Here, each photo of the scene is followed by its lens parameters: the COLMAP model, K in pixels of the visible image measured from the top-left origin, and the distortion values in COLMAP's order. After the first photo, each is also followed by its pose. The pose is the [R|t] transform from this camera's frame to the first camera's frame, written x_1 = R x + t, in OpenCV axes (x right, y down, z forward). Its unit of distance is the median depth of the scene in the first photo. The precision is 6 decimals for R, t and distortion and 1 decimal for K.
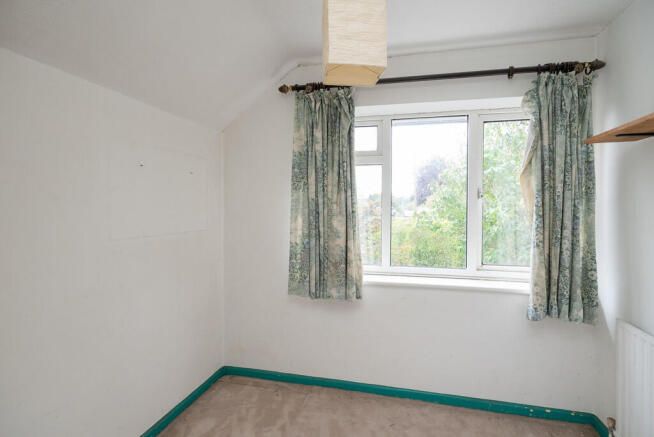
lens RADIAL K [[301.7, 0, 327.4], [0, 301.7, 211.3], [0, 0, 1]] dist [-0.000931, -0.000084]
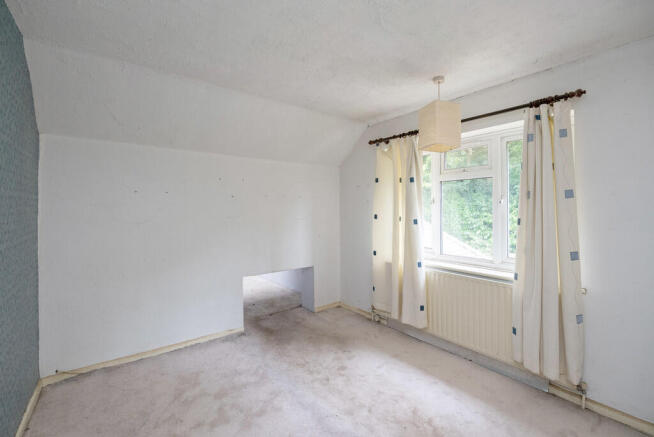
lens RADIAL K [[301.7, 0, 327.4], [0, 301.7, 211.3], [0, 0, 1]] dist [-0.000931, -0.000084]
pose [[0.767263, -0.016226, -0.641127, 0.726593], [0.033197, 0.999345, 0.014436, -0.062615], [0.640472, -0.032360, 0.767299, -0.428439]]
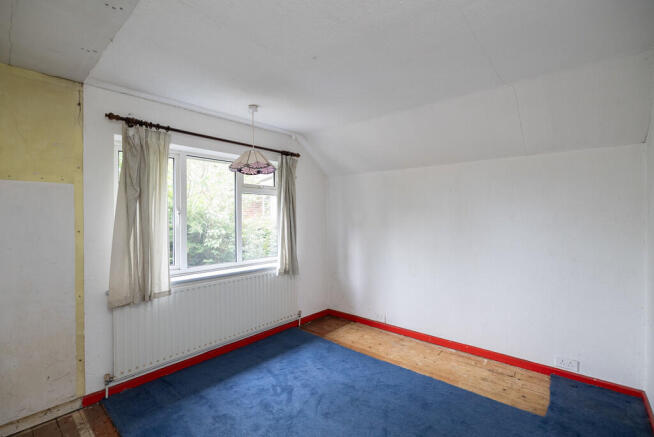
lens RADIAL K [[301.7, 0, 327.4], [0, 301.7, 211.3], [0, 0, 1]] dist [-0.000931, -0.000084]
pose [[0.492858, 0.001576, 0.870108, -0.704960], [0.005805, 0.999970, -0.005099, -0.059646], [-0.870090, 0.007564, 0.492834, -0.191393]]
